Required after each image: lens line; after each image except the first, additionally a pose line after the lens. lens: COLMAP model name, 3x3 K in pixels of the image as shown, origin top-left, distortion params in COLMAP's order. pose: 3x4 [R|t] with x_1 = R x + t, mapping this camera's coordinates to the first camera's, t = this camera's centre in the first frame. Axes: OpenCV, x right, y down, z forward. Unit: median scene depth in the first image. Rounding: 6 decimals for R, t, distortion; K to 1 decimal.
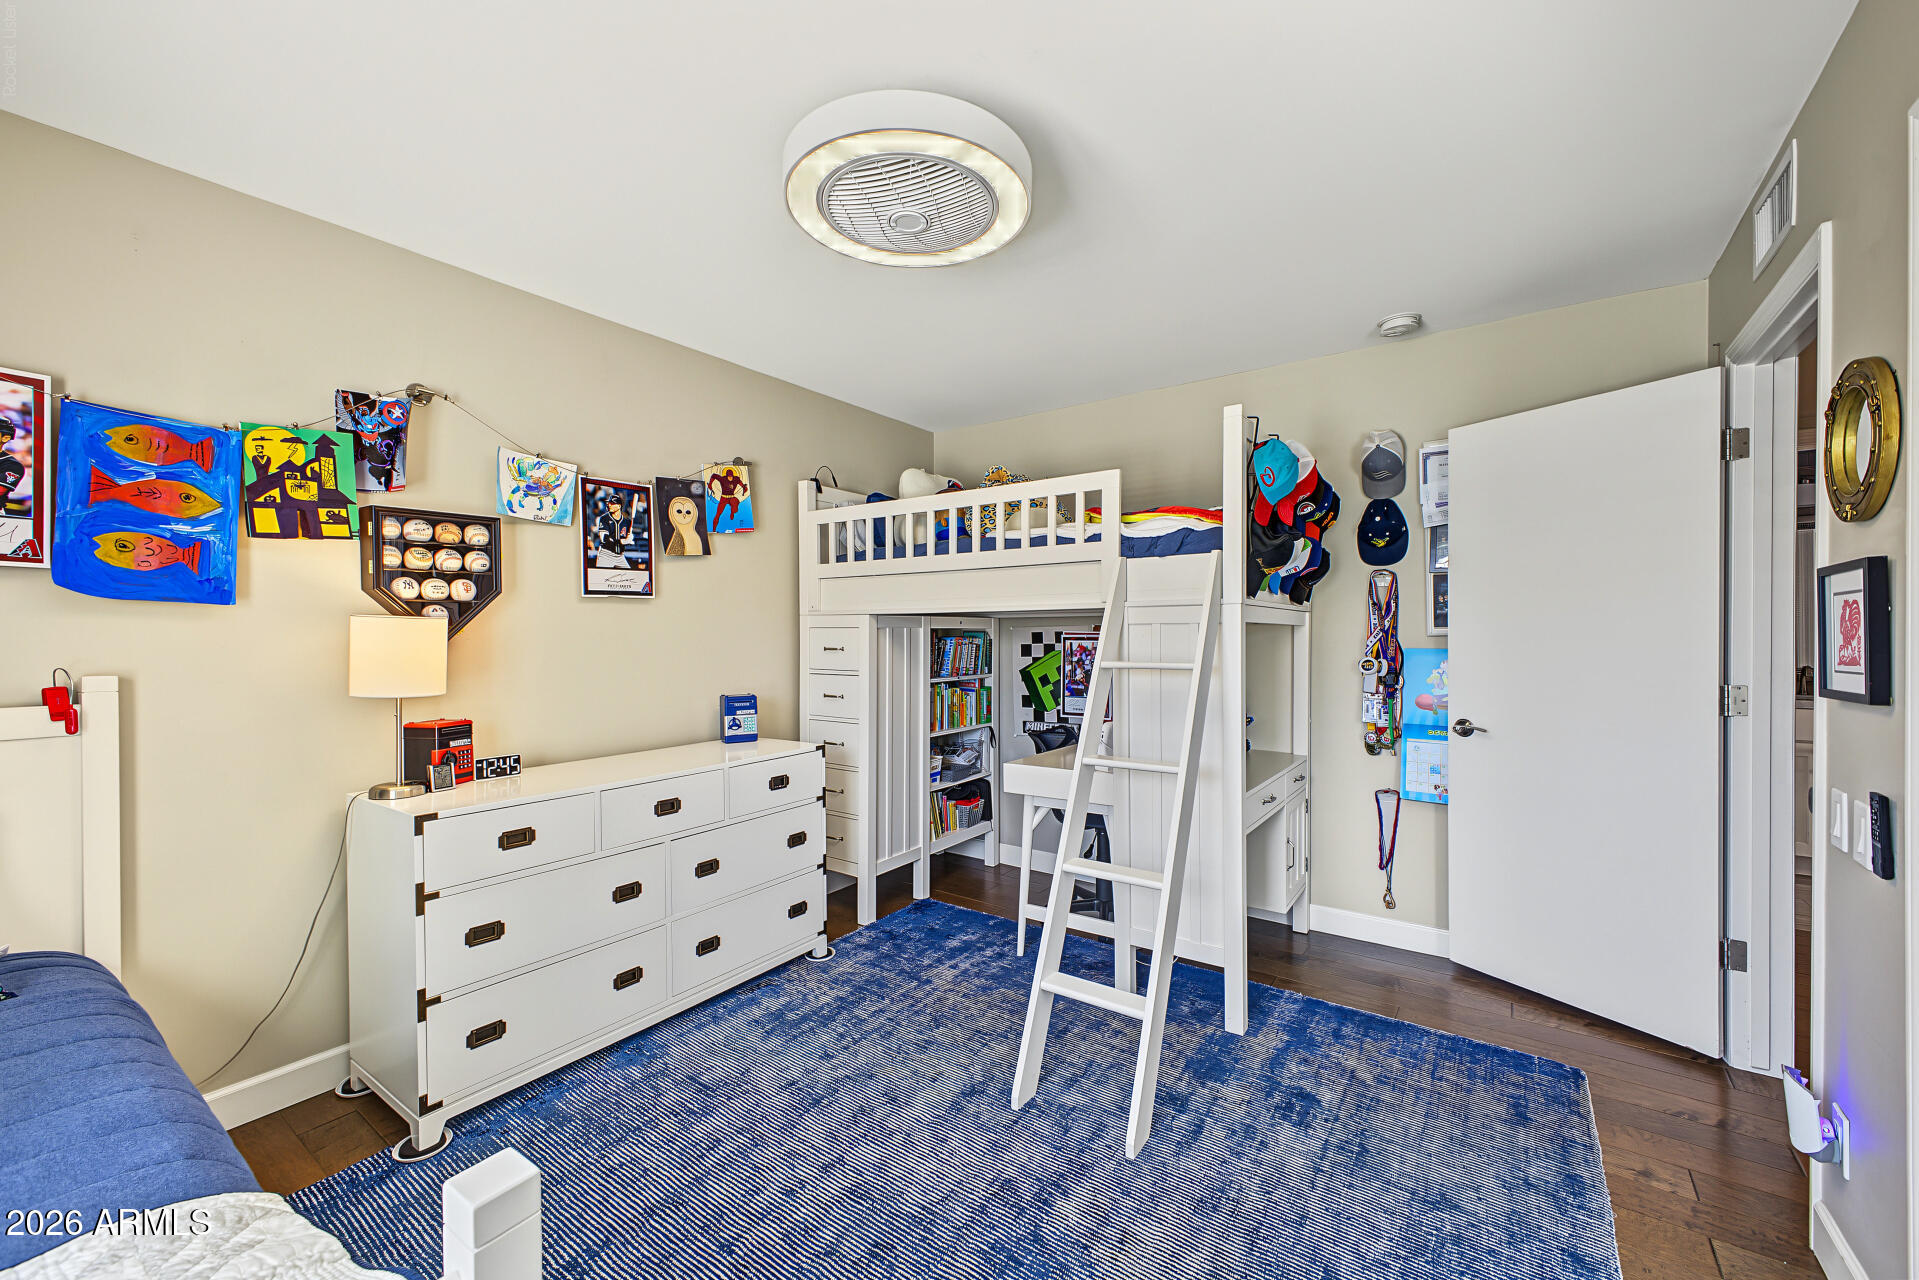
lens RADIAL K [[757.9, 0, 965.6], [0, 757.9, 631.9], [0, 0, 1]] dist [0.015914, -0.006410]
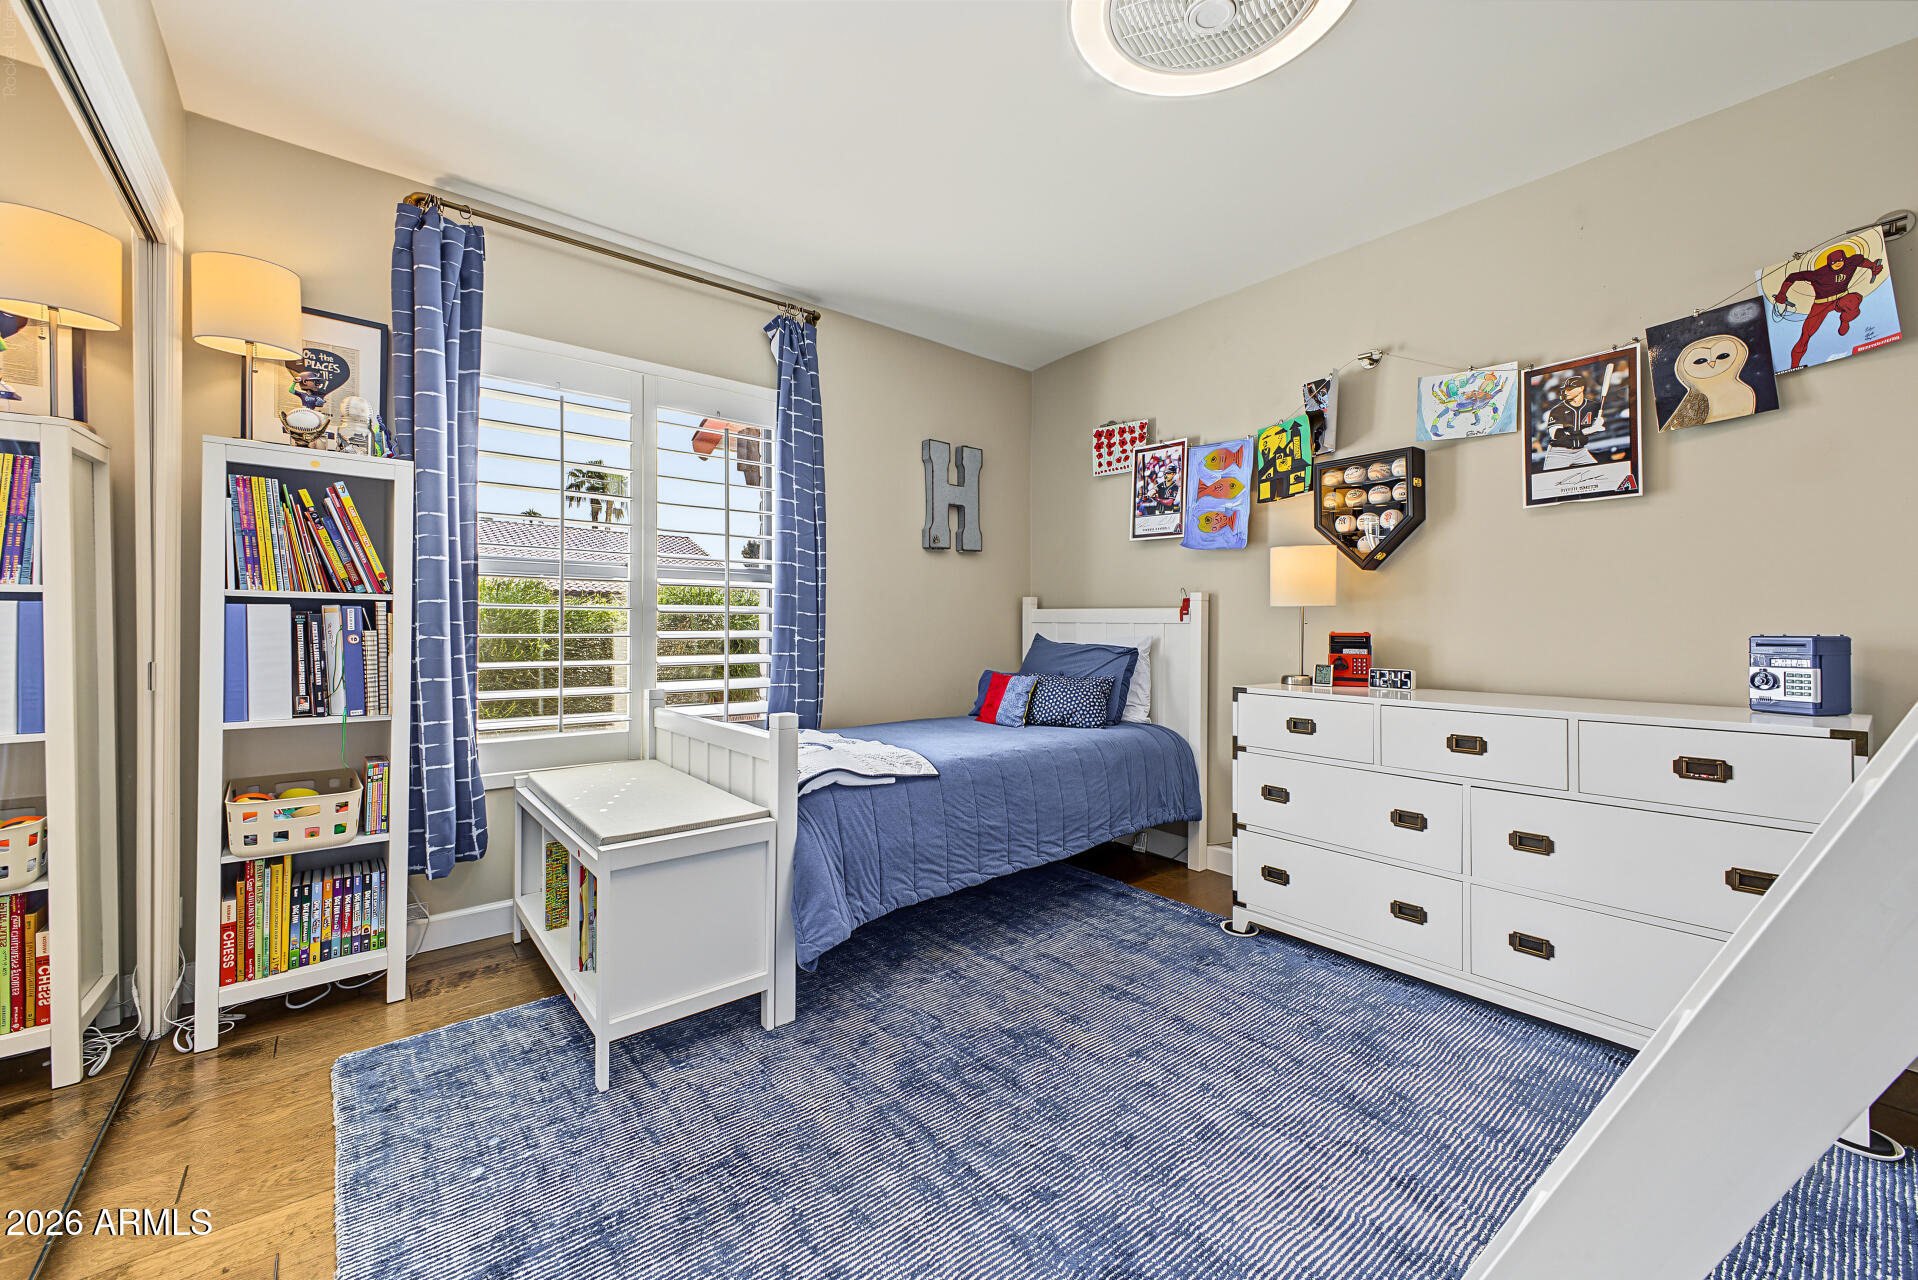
lens RADIAL K [[757.5, 0, 965.1], [0, 757.5, 631.9], [0, 0, 1]] dist [0.015914, -0.006410]
pose [[-0.259614, 0.004241, -0.965703, 0.504820], [-0.009559, 0.999930, 0.006961, 0.094153], [0.965665, 0.011038, -0.259556, 0.607705]]
